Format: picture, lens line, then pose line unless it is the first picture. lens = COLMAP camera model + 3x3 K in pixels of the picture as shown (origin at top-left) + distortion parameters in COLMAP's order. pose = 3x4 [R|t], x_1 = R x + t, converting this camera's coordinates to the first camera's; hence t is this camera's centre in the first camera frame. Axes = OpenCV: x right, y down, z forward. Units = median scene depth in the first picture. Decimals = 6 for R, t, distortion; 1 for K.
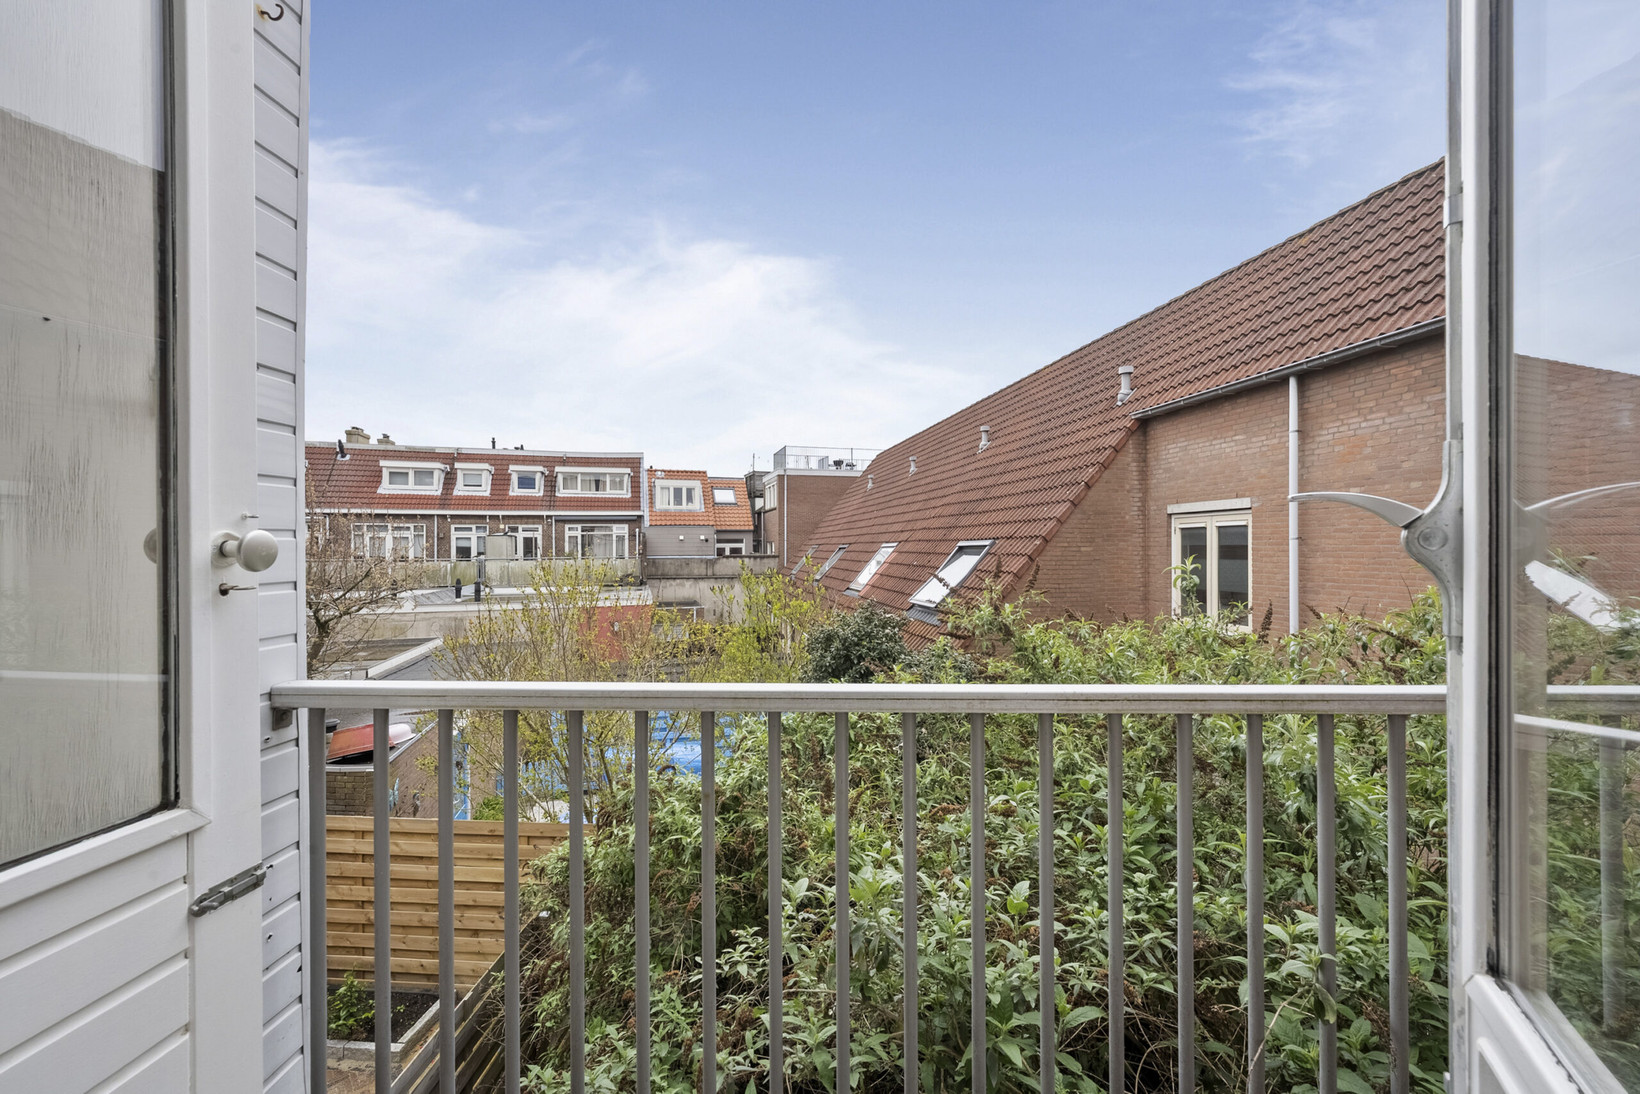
lens RADIAL K [[659.6, 0, 829.2], [0, 659.6, 549.4], [0, 0, 1]] dist [-0.003716, 0.001387]
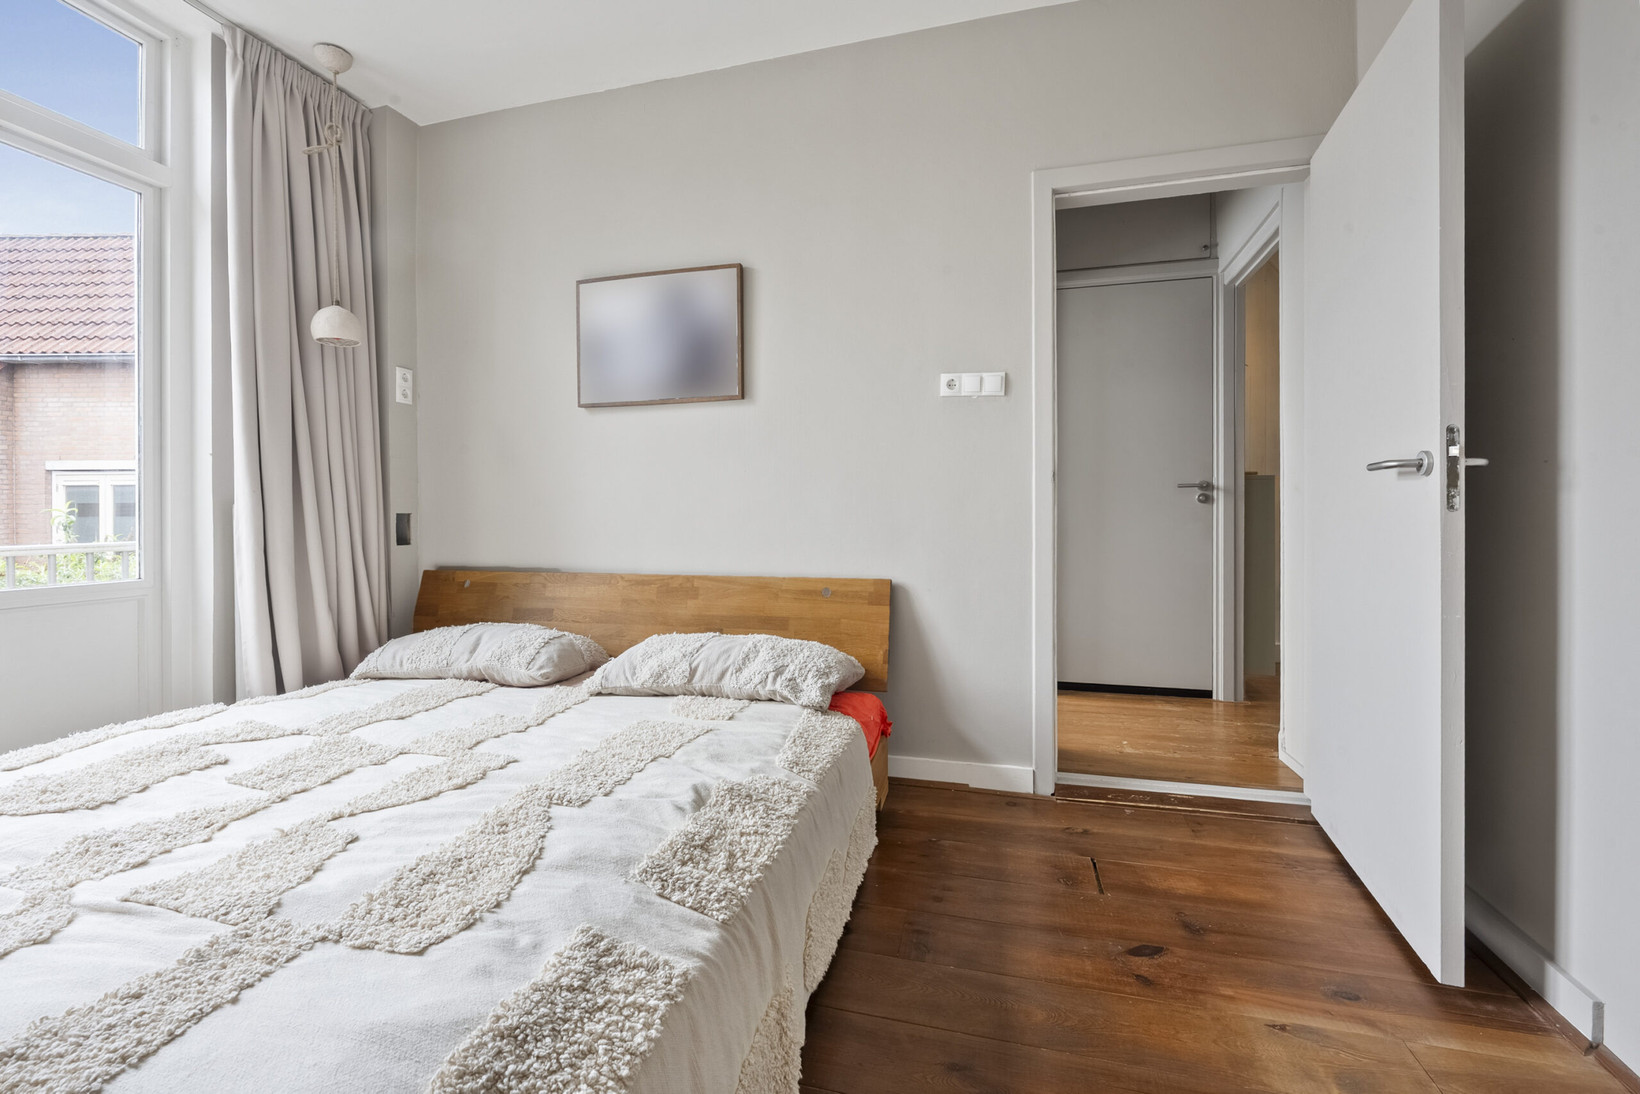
lens RADIAL K [[659.6, 0, 823.5], [0, 659.6, 512.0], [0, 0, 1]] dist [-0.003716, 0.001387]
pose [[0.224453, 0.002147, 0.974483, -0.046025], [0.004823, 0.999983, -0.003314, 0.004391], [-0.974473, 0.005444, 0.224439, -0.088066]]
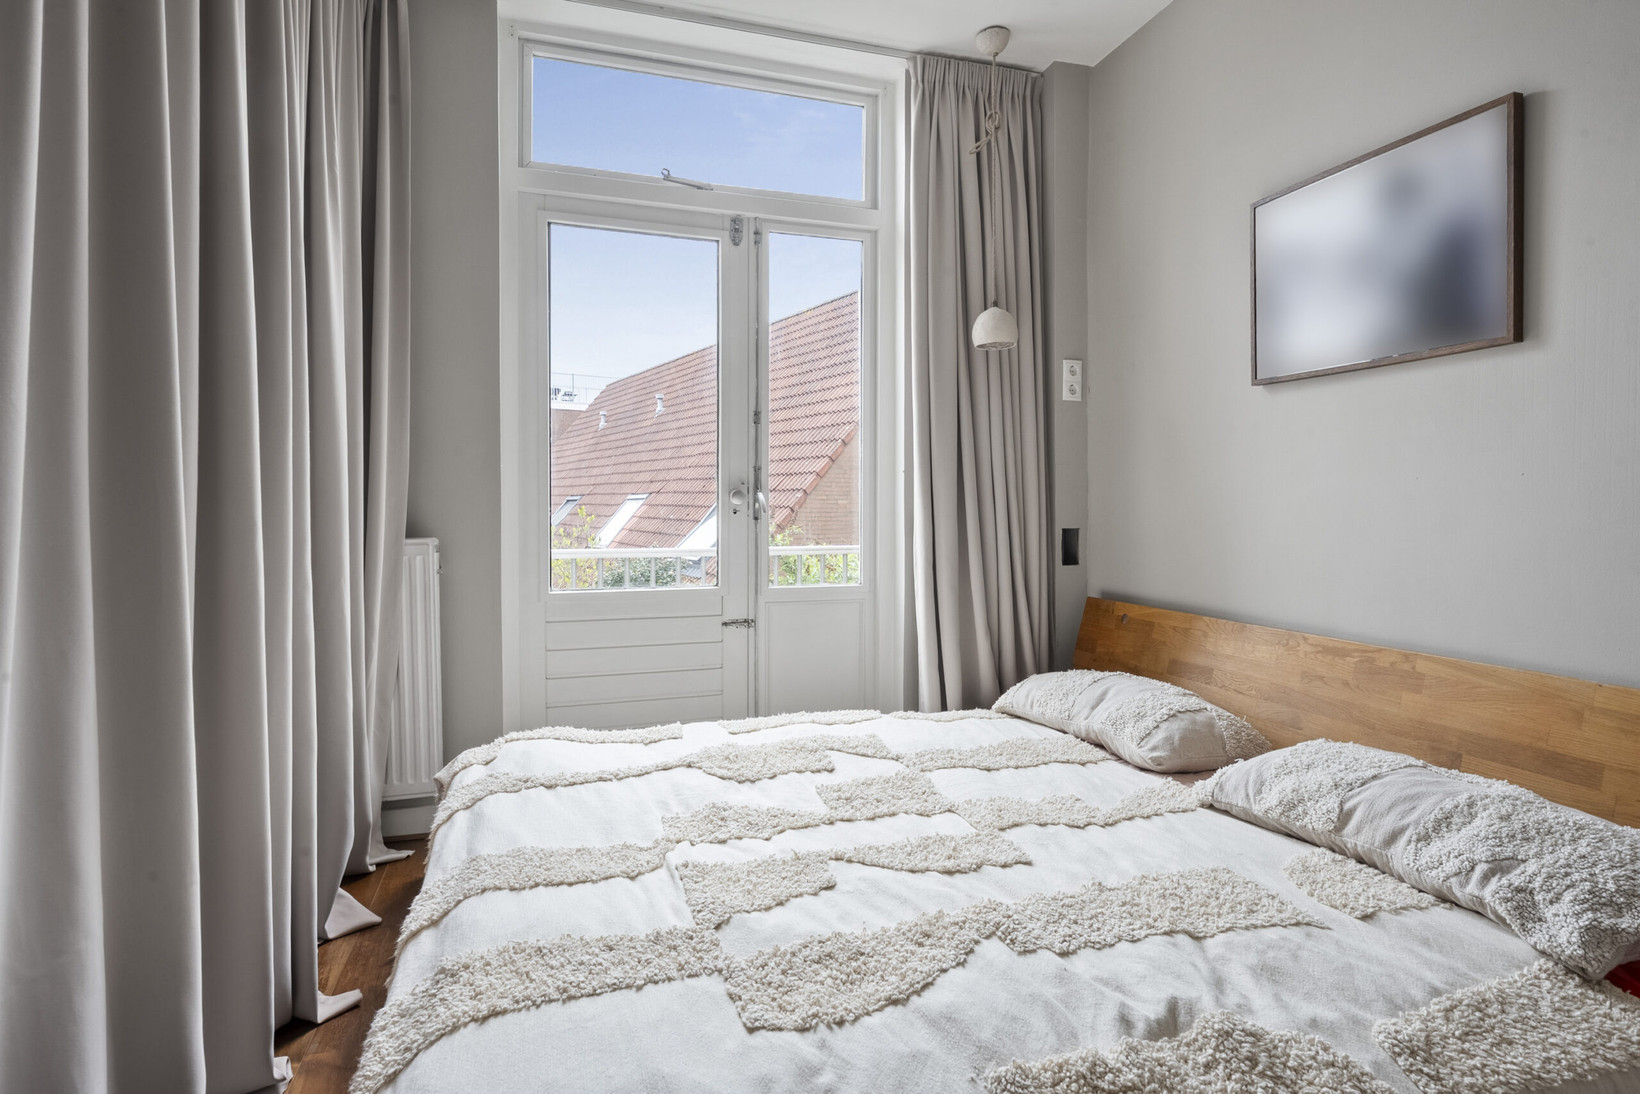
lens RADIAL K [[876.2, 0, 836.4], [0, 876.2, 512.1], [0, 0, 1]] dist [-0.000443, 0.001795]
pose [[0.939446, 0.001038, 0.342697, -0.032060], [-0.004262, 0.999953, 0.008657, 0.001201], [-0.342672, -0.009593, 0.939406, -0.099878]]
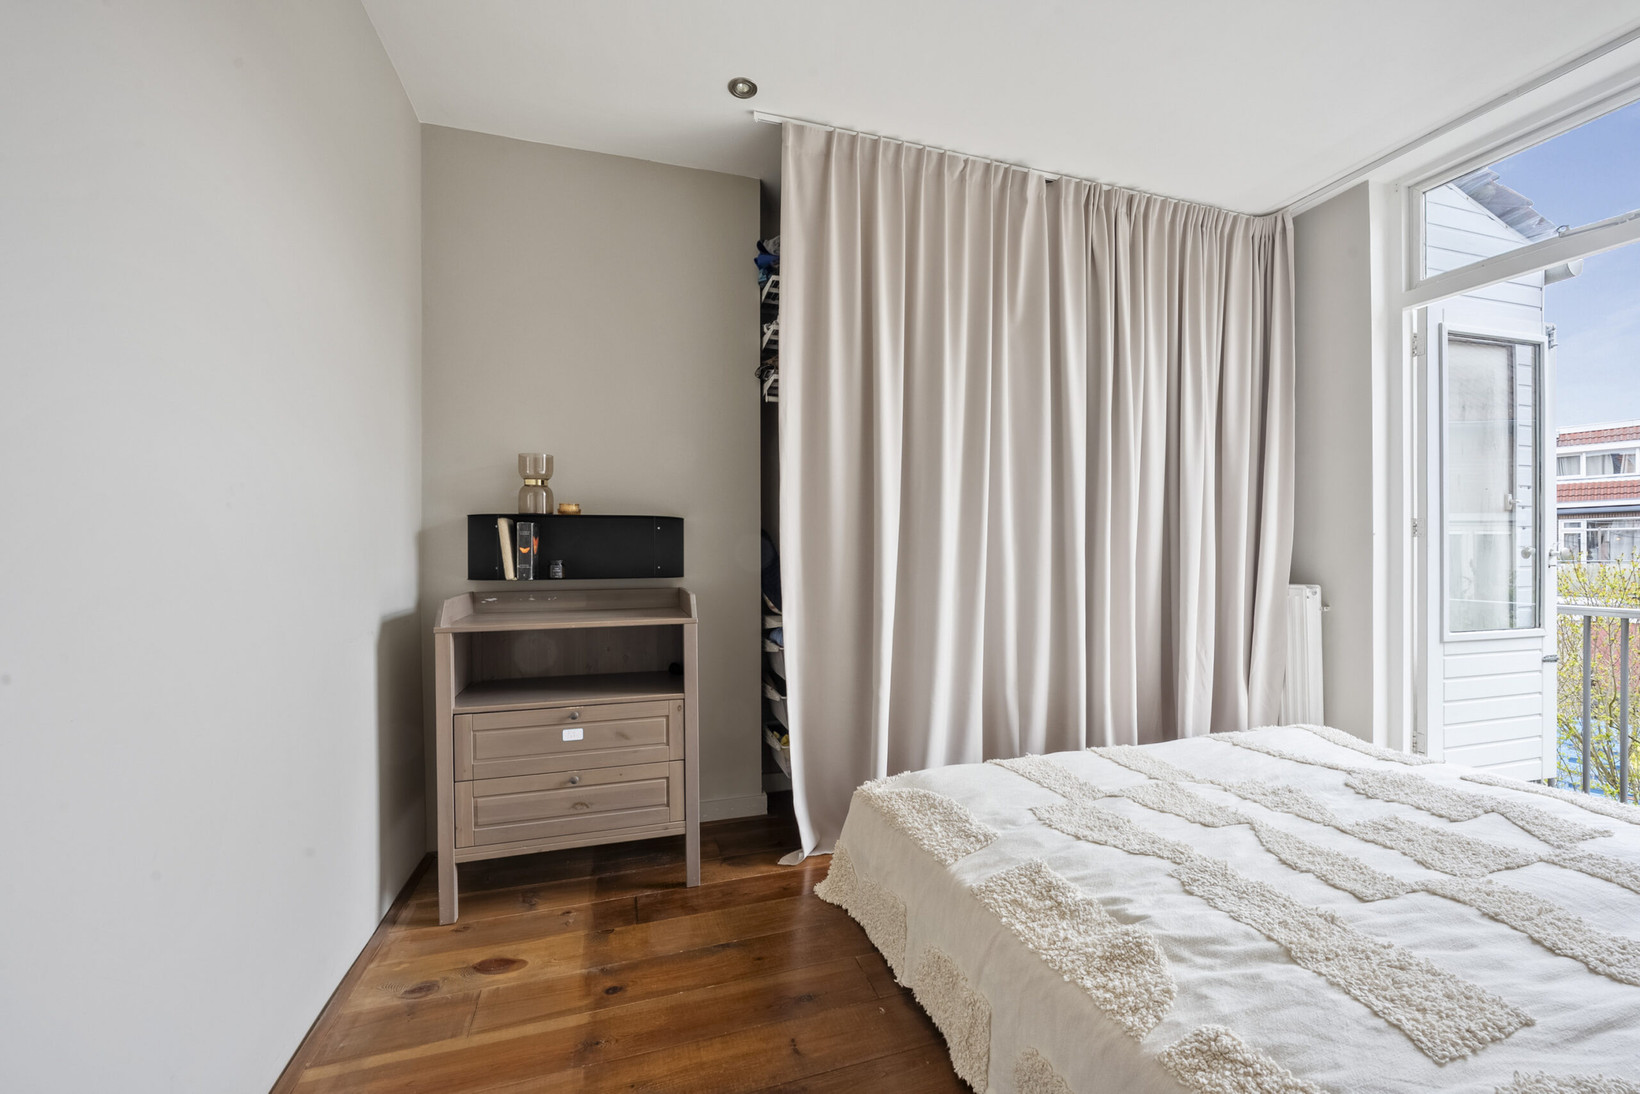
lens RADIAL K [[659.6, 0, 834.3], [0, 659.6, 552.9], [0, 0, 1]] dist [-0.003716, 0.001387]
pose [[0.361127, 0.003098, -0.932512, 0.024674], [0.000006, 0.999994, 0.003325, -0.000224], [0.932517, -0.001206, 0.361125, -0.102479]]
